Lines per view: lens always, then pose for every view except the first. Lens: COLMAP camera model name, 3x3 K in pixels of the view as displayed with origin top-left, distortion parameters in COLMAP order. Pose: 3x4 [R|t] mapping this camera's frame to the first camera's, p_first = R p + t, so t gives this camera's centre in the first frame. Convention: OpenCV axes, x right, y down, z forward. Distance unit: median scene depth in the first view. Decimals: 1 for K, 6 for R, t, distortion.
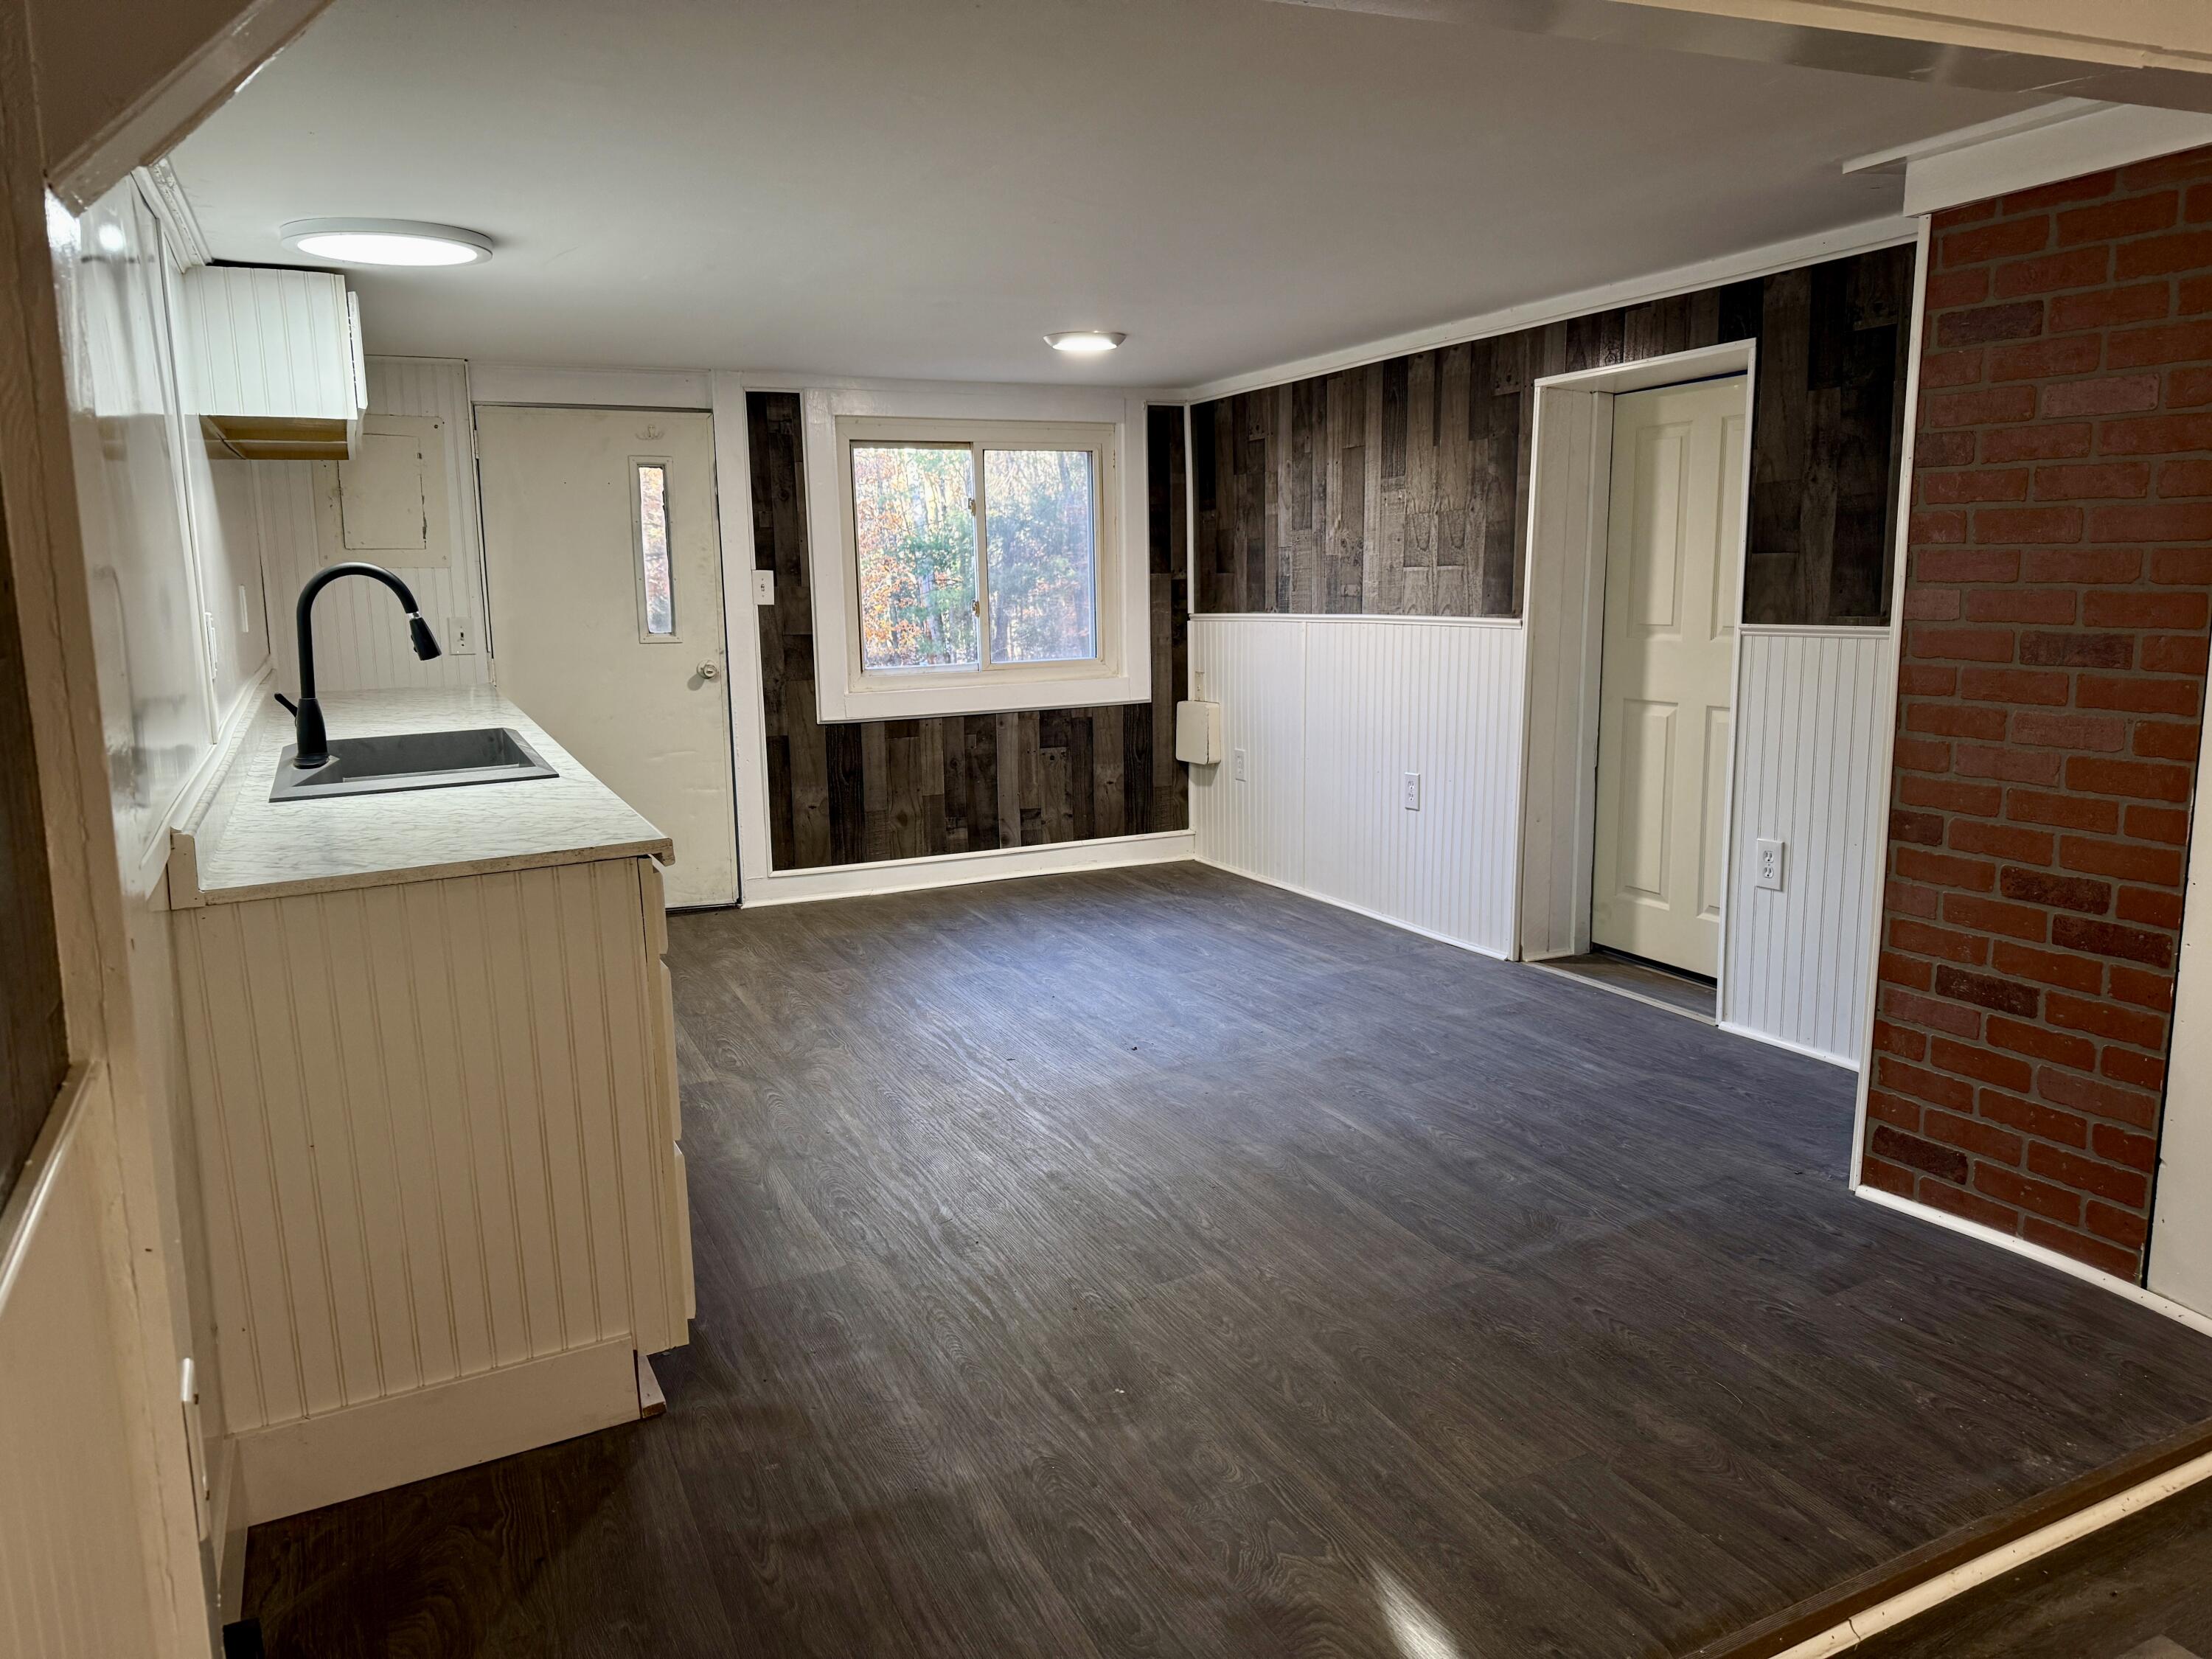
lens RADIAL K [[1531.5, 0, 1120.2], [0, 1531.5, 834.1], [0, 0, 1]] dist [0.040209, -0.052392]
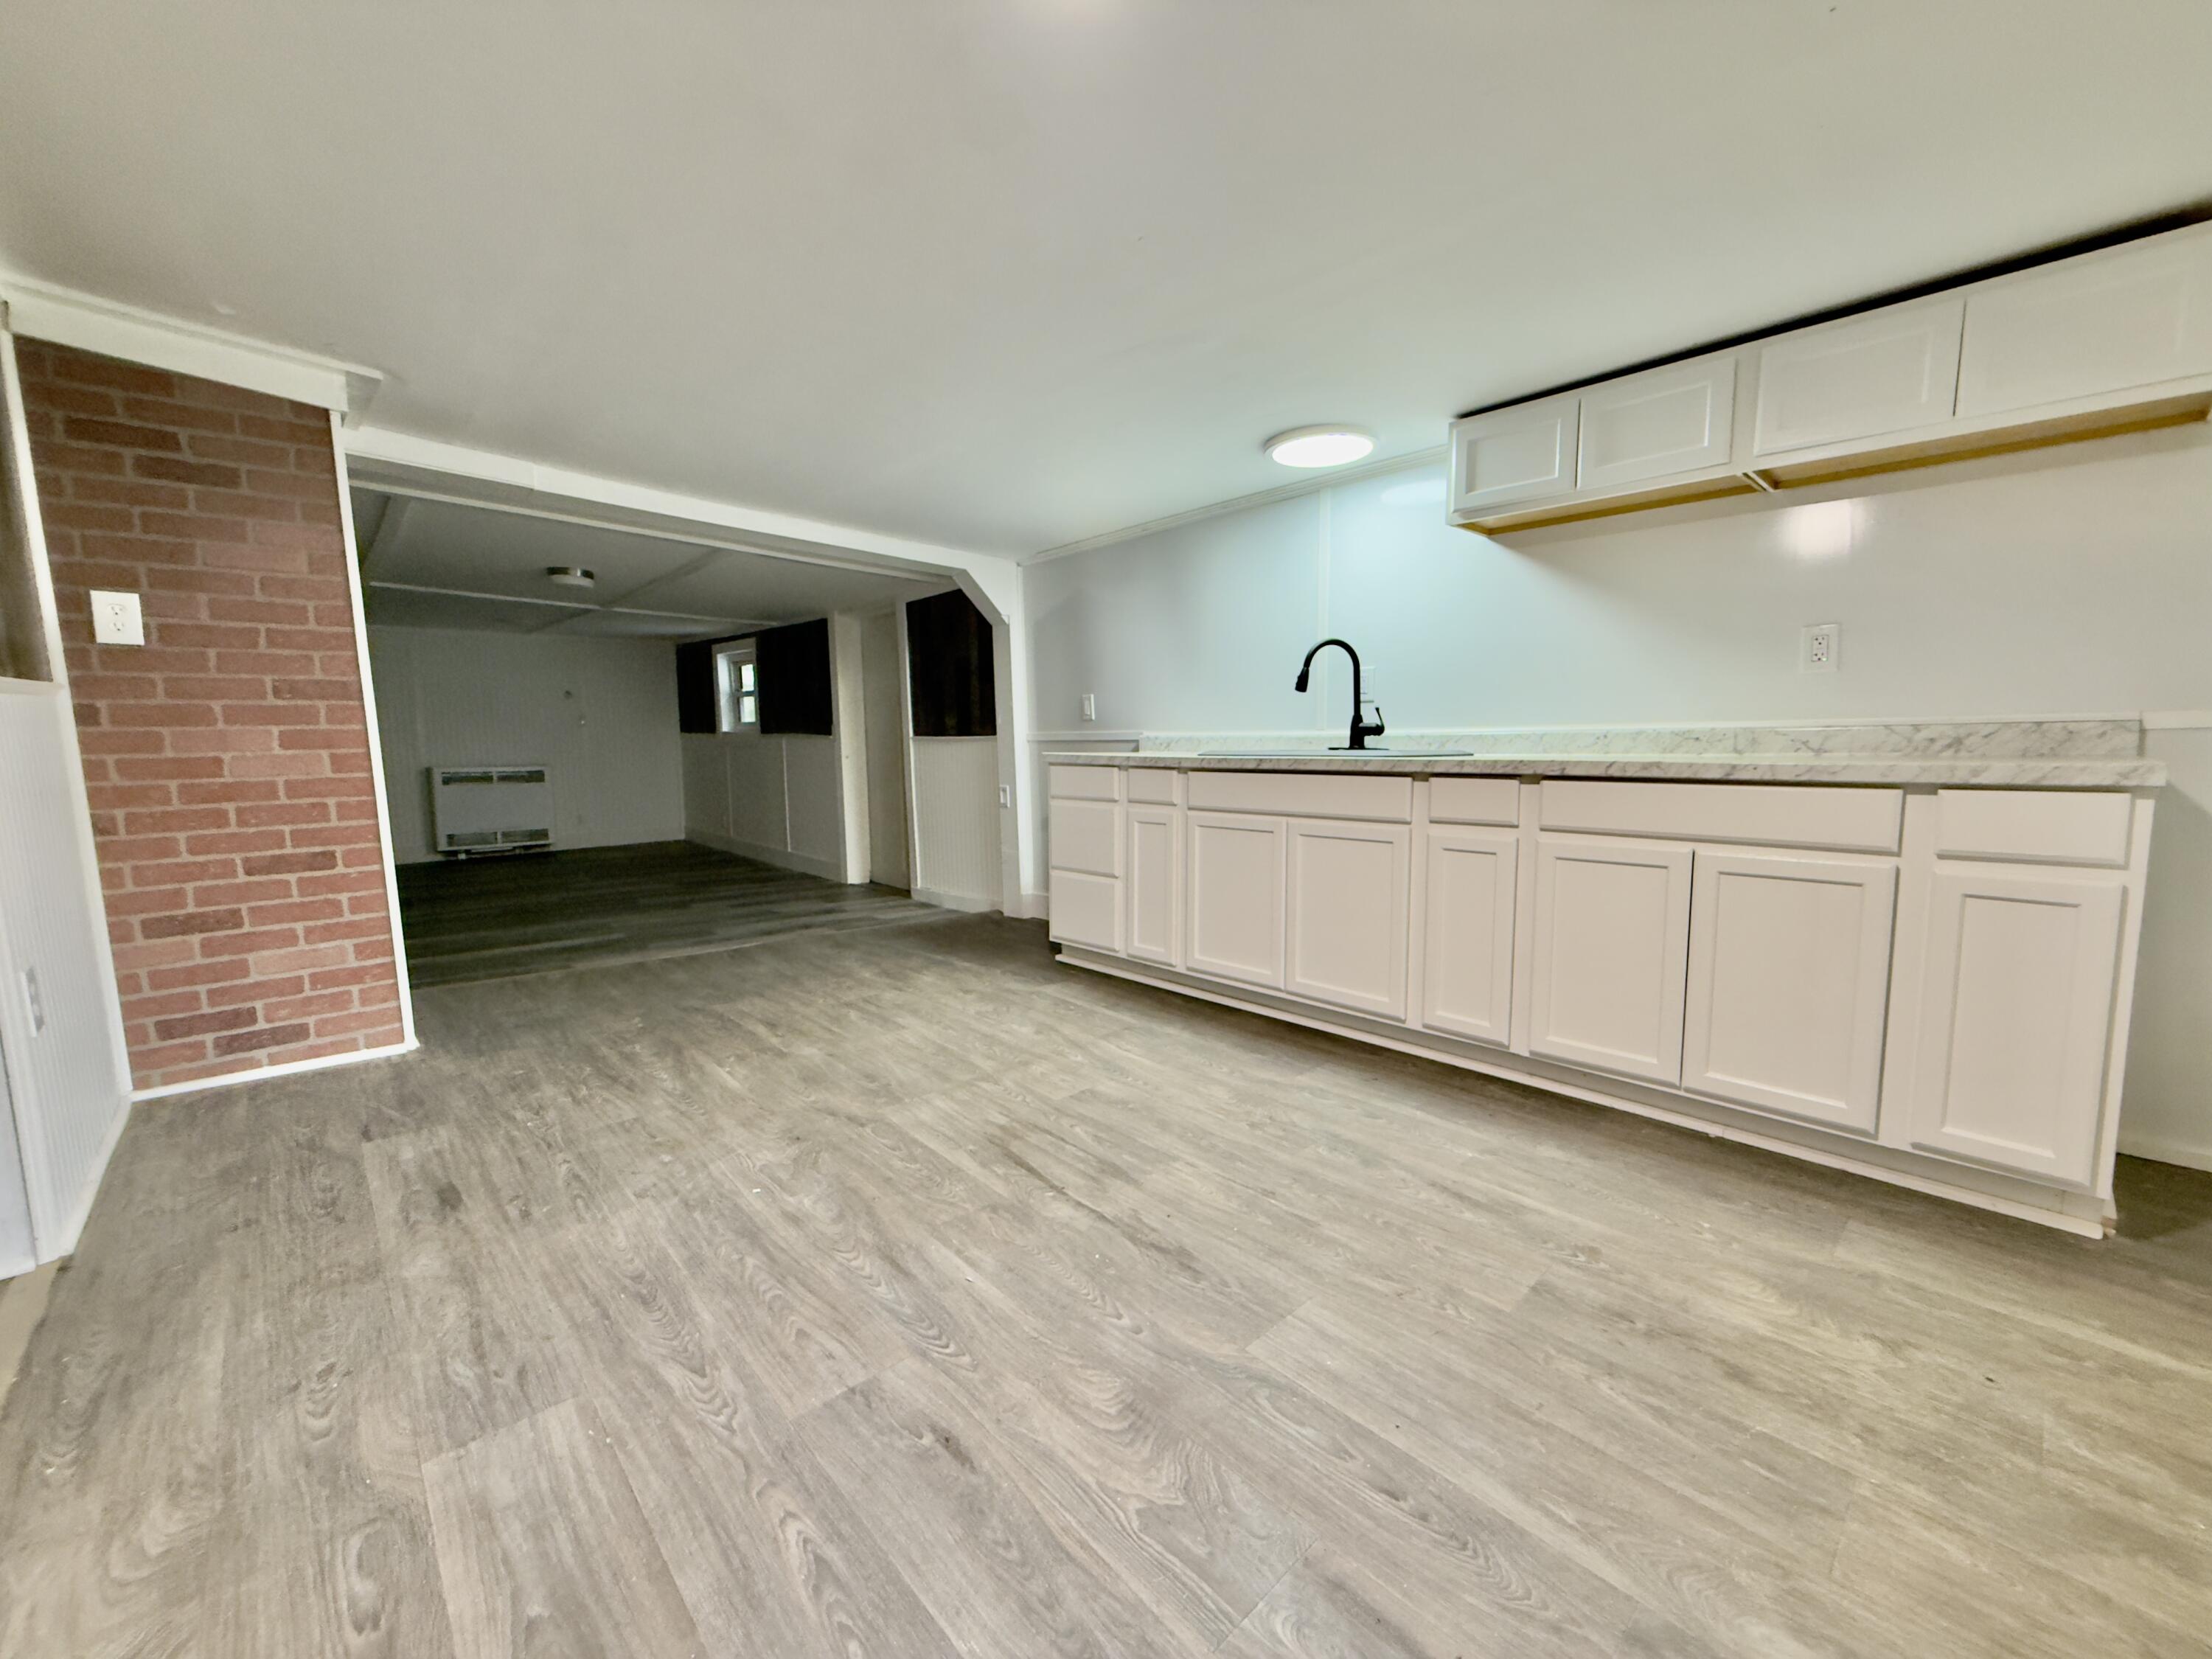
lens RADIAL K [[879.8, 0, 1095.0], [0, 879.8, 834.8], [0, 0, 1]] dist [0.000150, -0.000267]
pose [[-0.957488, 0.056860, -0.282814, 0.038552], [-0.029674, 0.955768, 0.292620, -0.158806], [0.286943, 0.288572, -0.913449, 1.228362]]
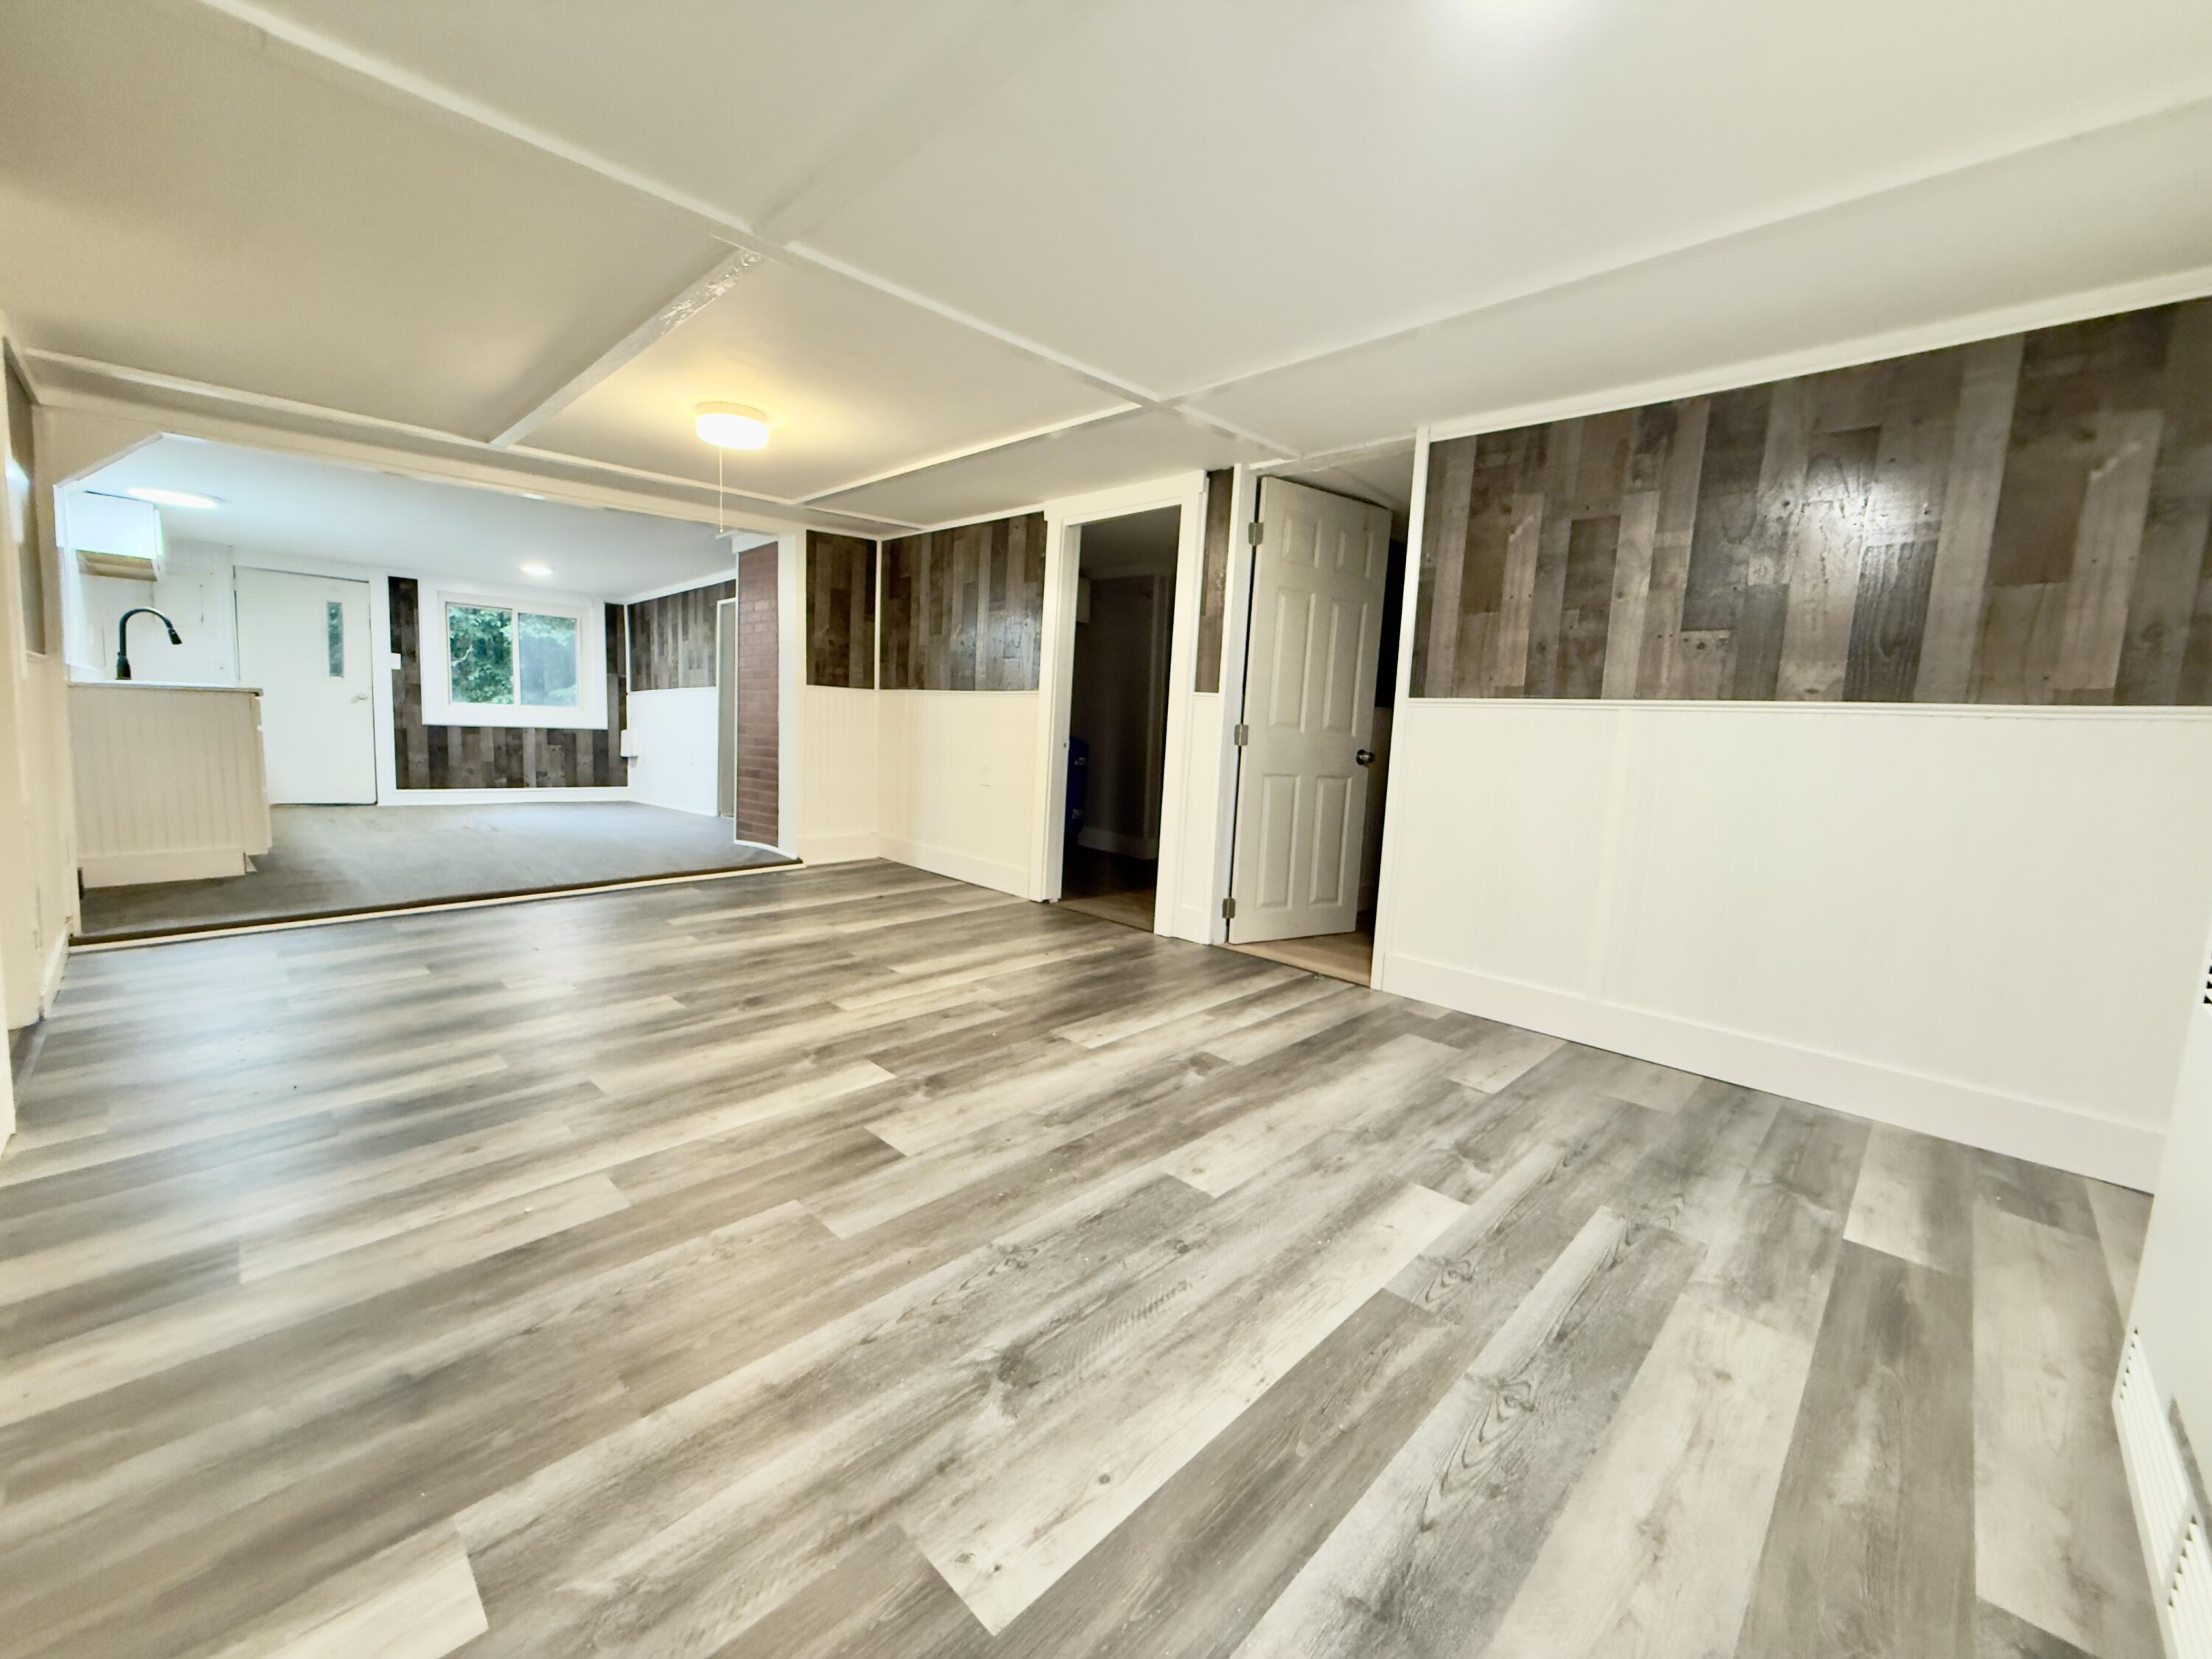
lens RADIAL K [[879.8, 0, 1097.9], [0, 879.8, 827.5], [0, 0, 1]] dist [0.000150, -0.000267]
pose [[0.939878, 0.018036, 0.341034, 0.357012], [0.006314, 0.997516, -0.070154, 0.212078], [-0.341452, 0.068089, 0.937429, -0.644983]]
